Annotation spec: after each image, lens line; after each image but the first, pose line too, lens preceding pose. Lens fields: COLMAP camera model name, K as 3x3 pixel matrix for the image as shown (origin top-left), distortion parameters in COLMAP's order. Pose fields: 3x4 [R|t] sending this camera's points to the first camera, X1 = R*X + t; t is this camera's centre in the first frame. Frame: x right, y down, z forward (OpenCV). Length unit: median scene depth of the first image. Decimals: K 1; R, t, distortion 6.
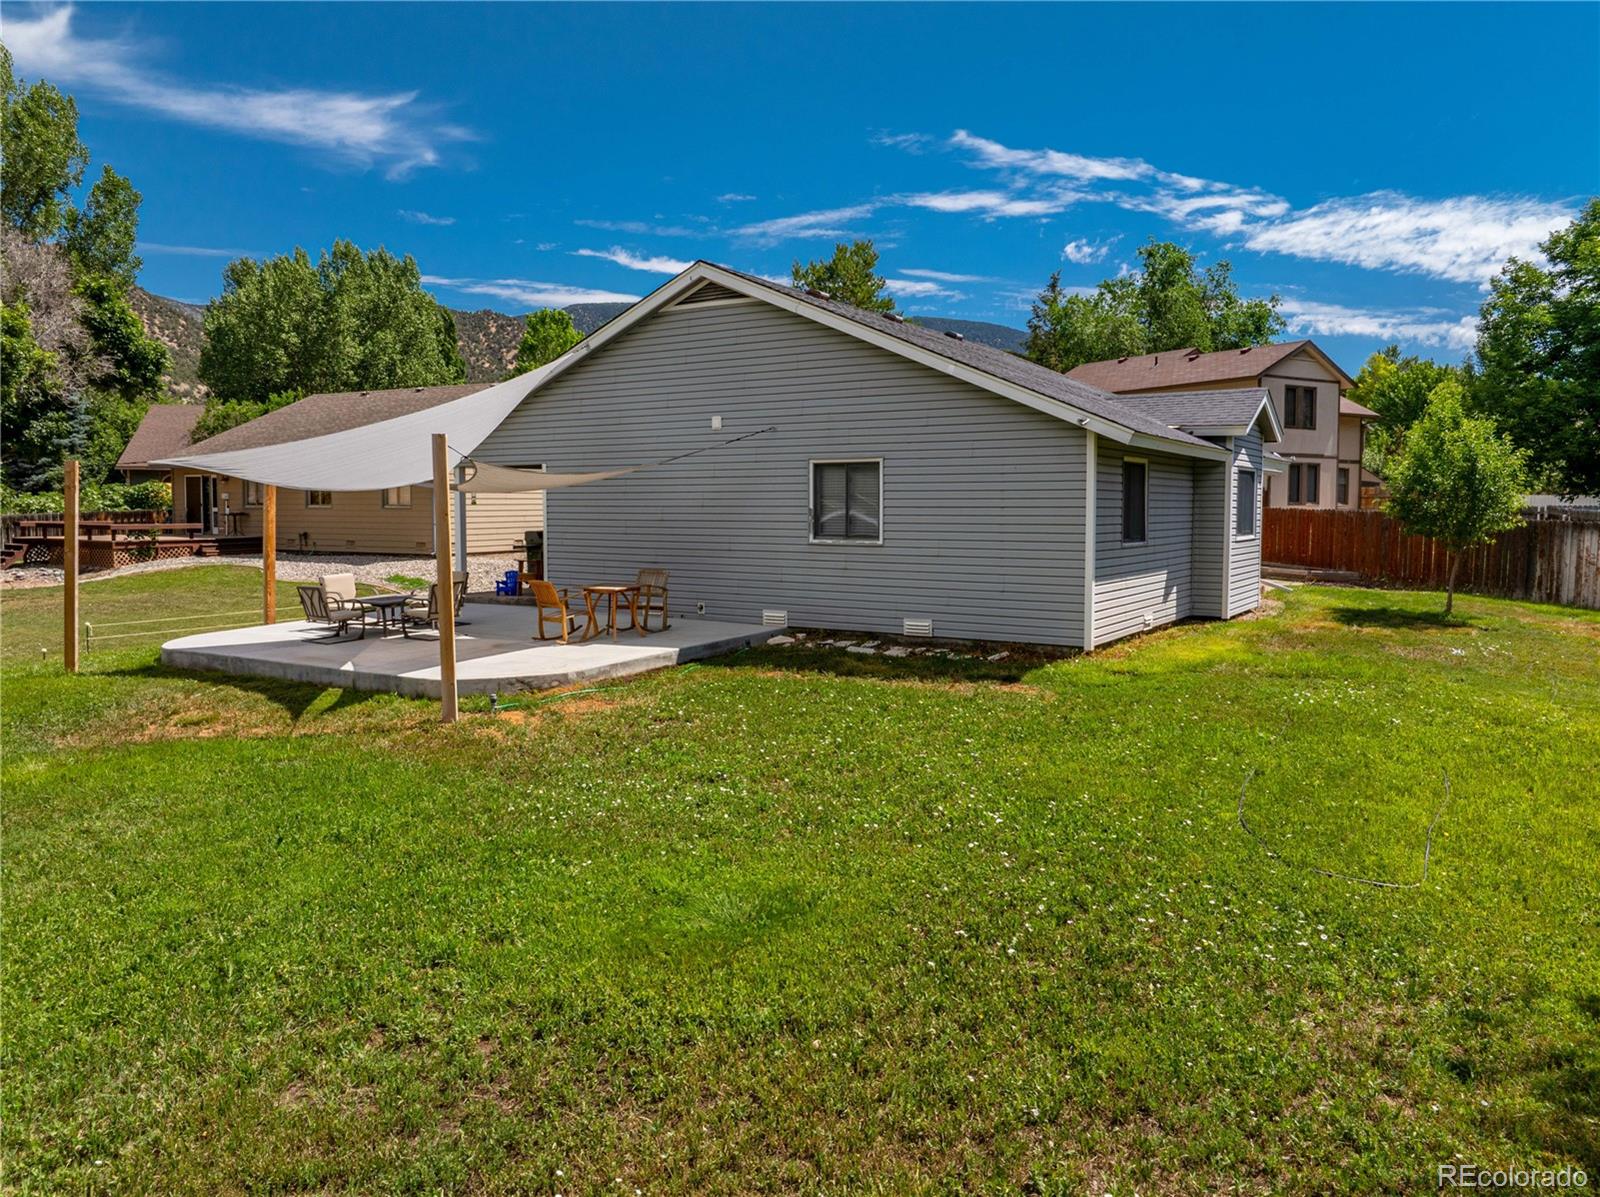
lens RADIAL K [[1138.5, 0, 834.4], [0, 1138.5, 592.8], [0, 0, 1]] dist [-0.051822, -0.007162]
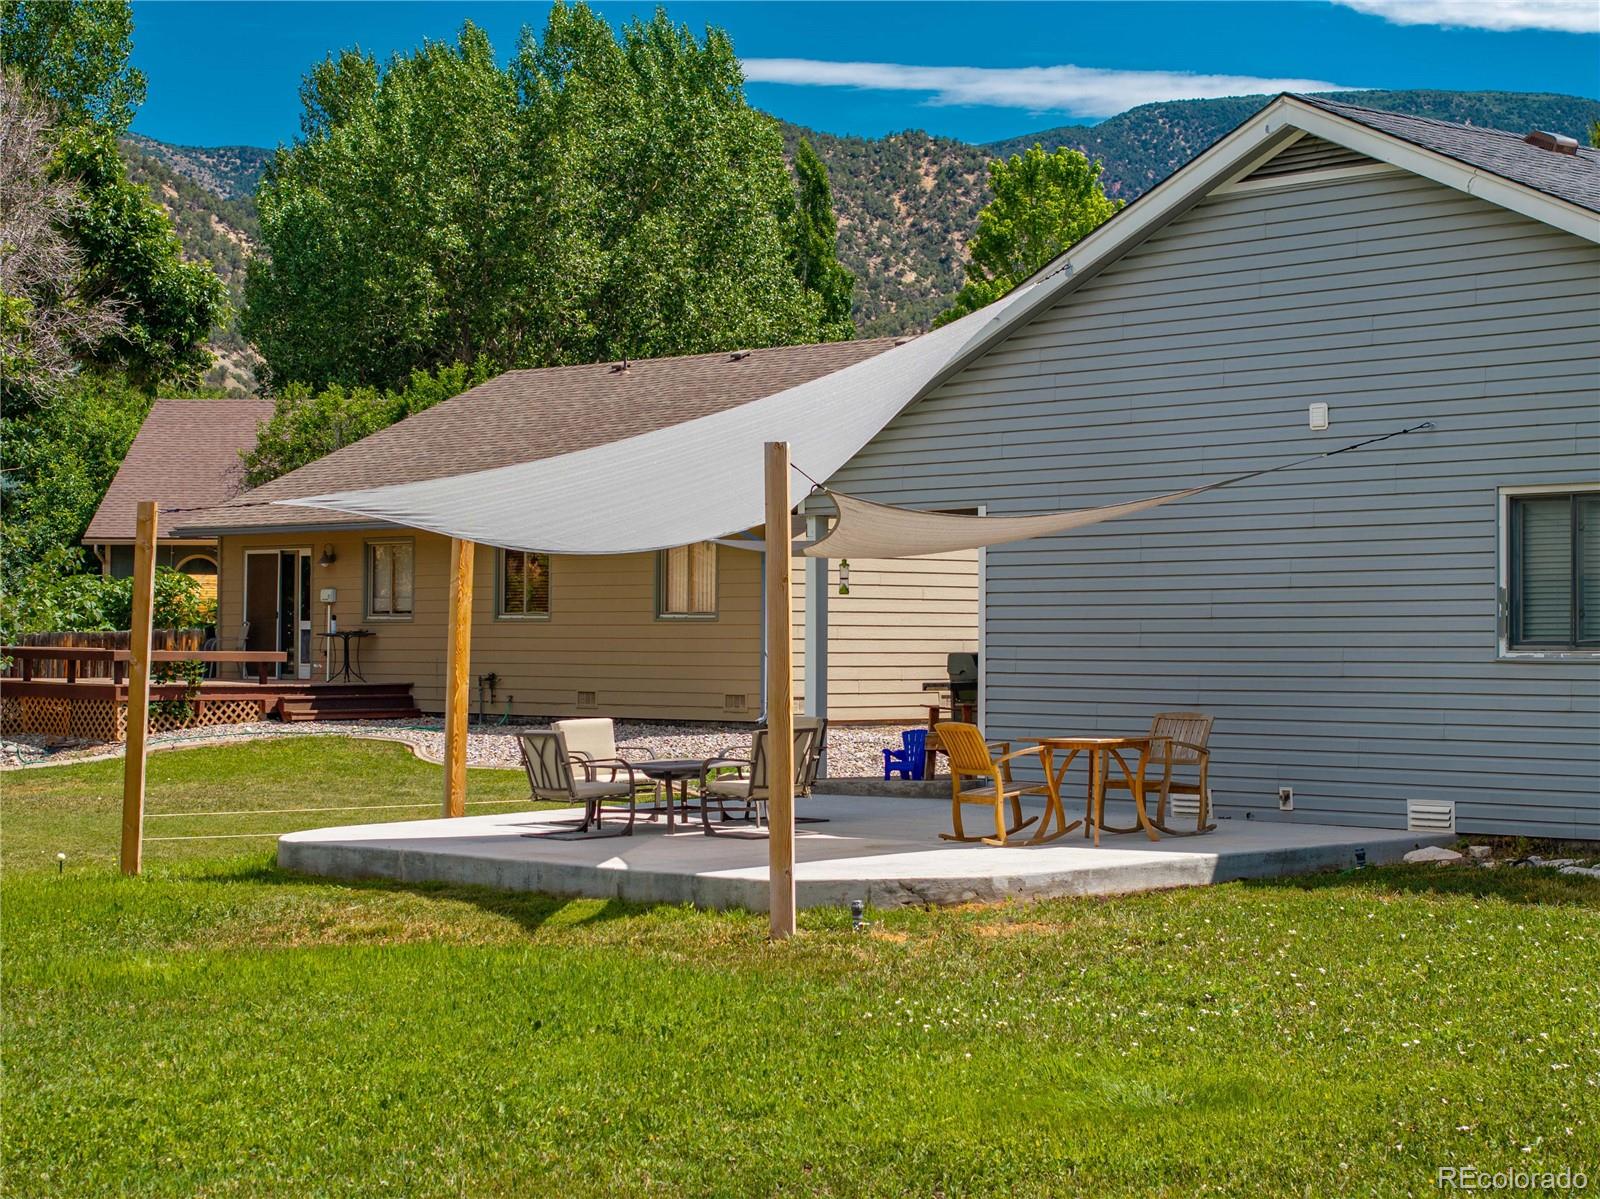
lens RADIAL K [[3179.8, 0, 800.0], [0, 3179.8, 599.5], [0, 0, 1]] dist [-0.078487, -0.281149]
pose [[0.946573, -0.003827, -0.322466, 0.095165], [-0.026267, 0.995692, -0.088921, 0.042720], [0.321417, 0.092641, 0.942395, -0.267698]]
